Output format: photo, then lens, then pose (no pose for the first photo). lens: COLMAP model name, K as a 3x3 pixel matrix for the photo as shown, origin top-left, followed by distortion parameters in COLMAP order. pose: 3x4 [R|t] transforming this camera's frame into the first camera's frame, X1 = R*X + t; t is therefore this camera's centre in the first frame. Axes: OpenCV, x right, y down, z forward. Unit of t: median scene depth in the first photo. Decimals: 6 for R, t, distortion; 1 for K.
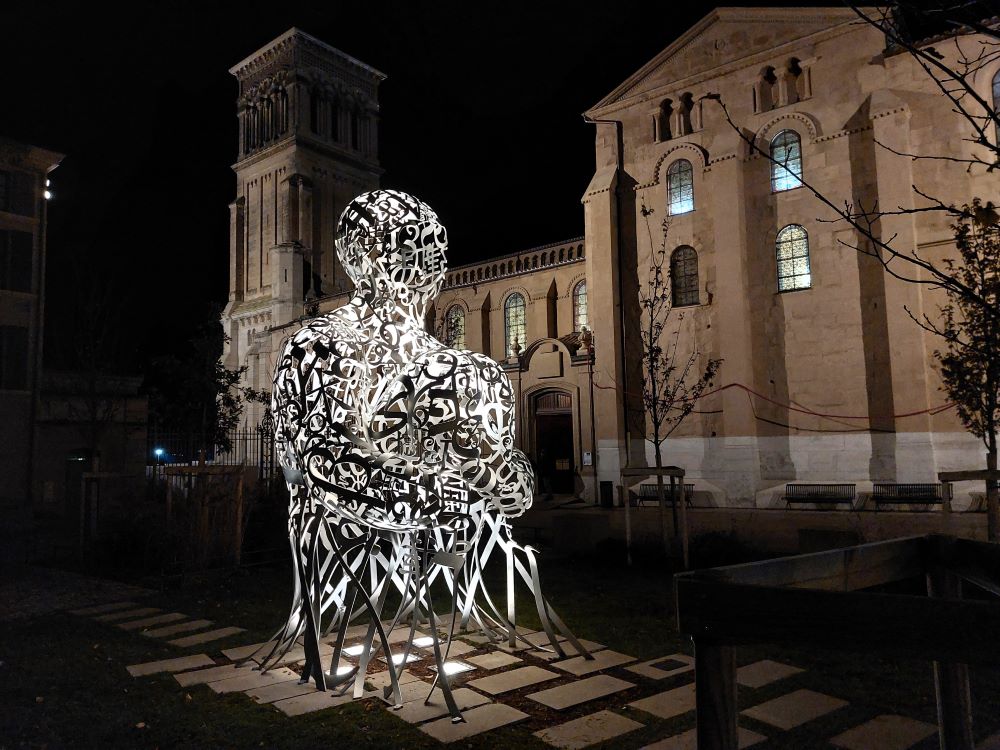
lens RADIAL K [[738.1, 0, 501.0], [0, 738.1, 408.8], [0, 0, 1]] dist [0.009425, -0.000873]
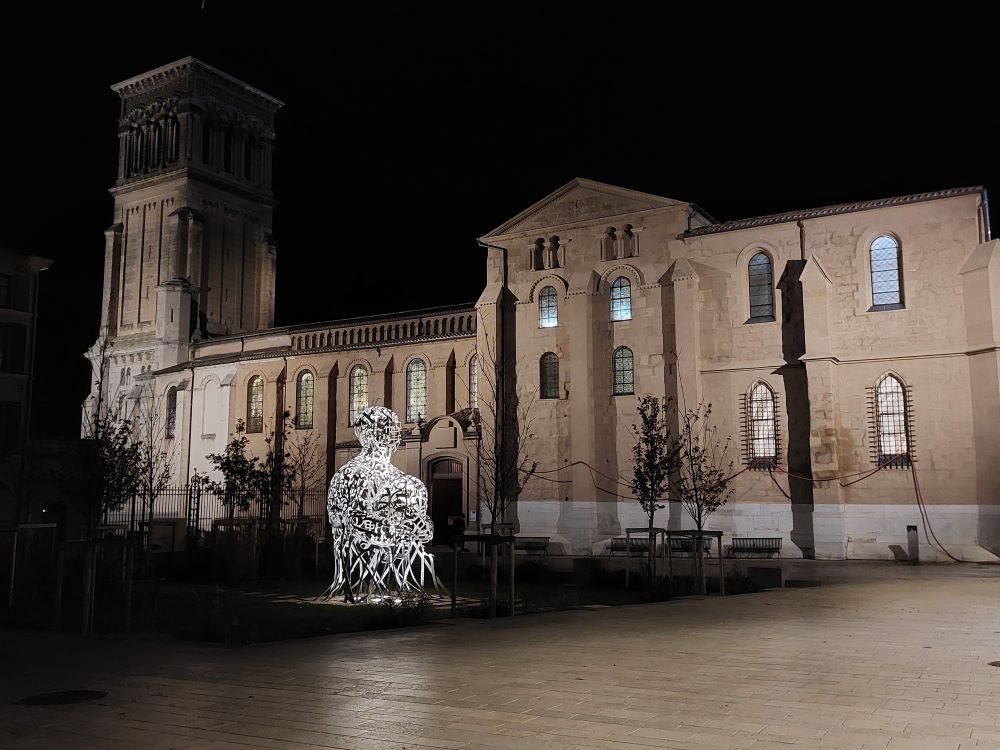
lens RADIAL K [[1073.0, 0, 499.7], [0, 1073.0, 339.8], [0, 0, 1]] dist [0.320989, -1.058759]
pose [[0.993466, 0.034703, 0.108726, -0.046812], [-0.025159, 0.995807, -0.087954, -0.067493], [-0.111323, 0.084644, 0.990173, -0.826551]]
